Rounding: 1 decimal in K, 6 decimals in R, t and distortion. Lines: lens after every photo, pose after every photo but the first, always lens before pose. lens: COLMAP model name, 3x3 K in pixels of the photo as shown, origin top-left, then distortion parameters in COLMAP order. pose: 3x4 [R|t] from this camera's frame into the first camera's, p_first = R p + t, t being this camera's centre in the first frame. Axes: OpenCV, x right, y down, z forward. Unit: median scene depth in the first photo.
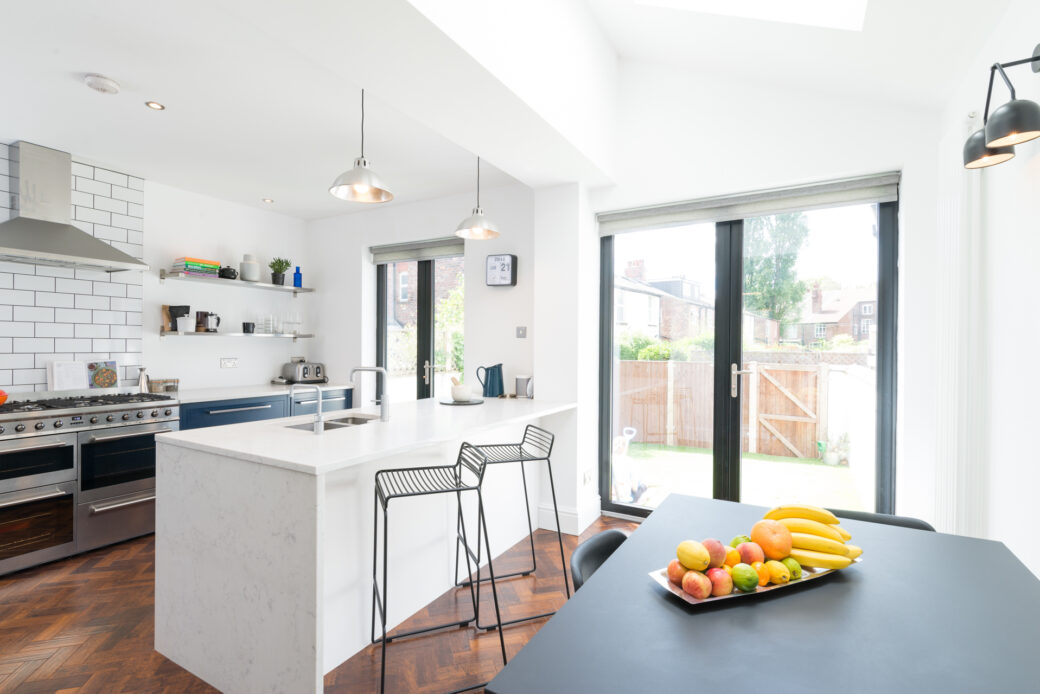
lens RADIAL K [[491.4, 0, 513.4], [0, 491.4, 347.5], [0, 0, 1]] dist [0.006502, 0.000536]
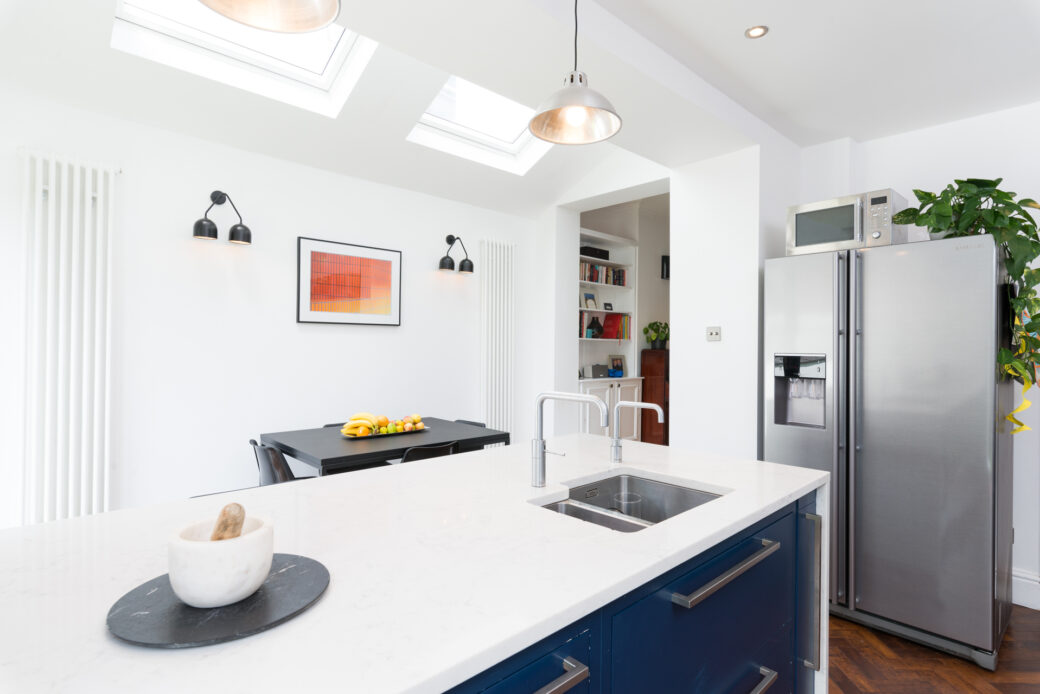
lens RADIAL K [[527.5, 0, 522.8], [0, 527.5, 343.1], [0, 0, 1]] dist [0.004636, 0.000610]
pose [[-0.964429, -0.014699, 0.263934, -0.260523], [-0.014903, 0.999888, 0.001231, -0.006201], [-0.263923, -0.002746, -0.964540, 1.026992]]
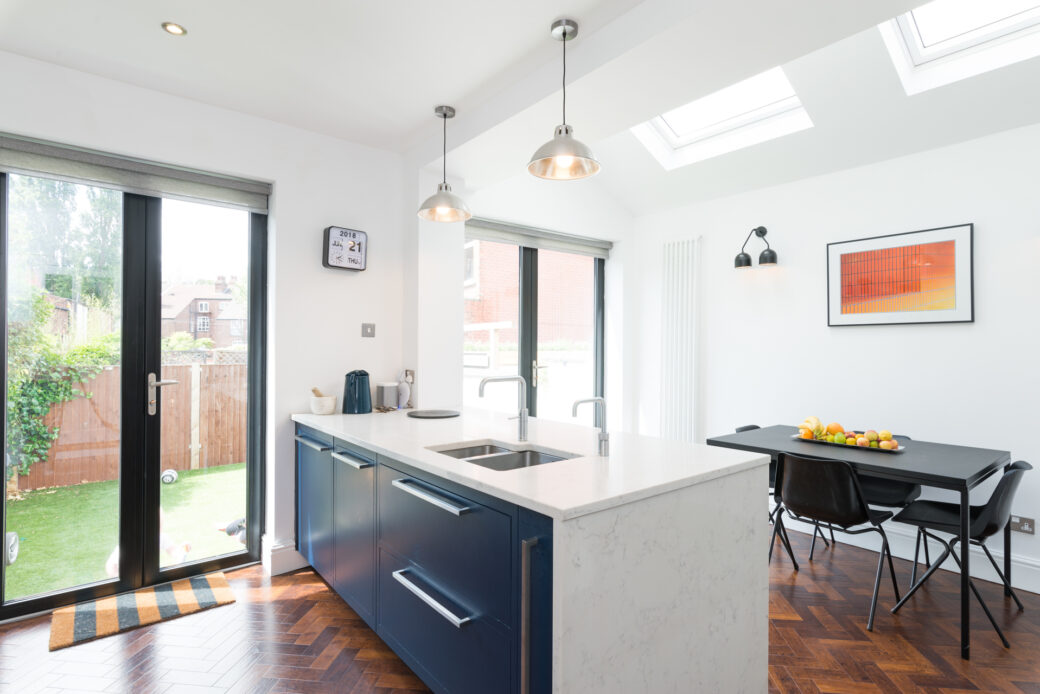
lens RADIAL K [[527.5, 0, 522.5], [0, 527.5, 345.1], [0, 0, 1]] dist [0.004636, 0.000610]
pose [[0.340252, -0.005173, 0.940320, -0.710821], [0.005791, 0.999977, 0.003406, -0.007708], [-0.940317, 0.004286, 0.340274, 0.459999]]
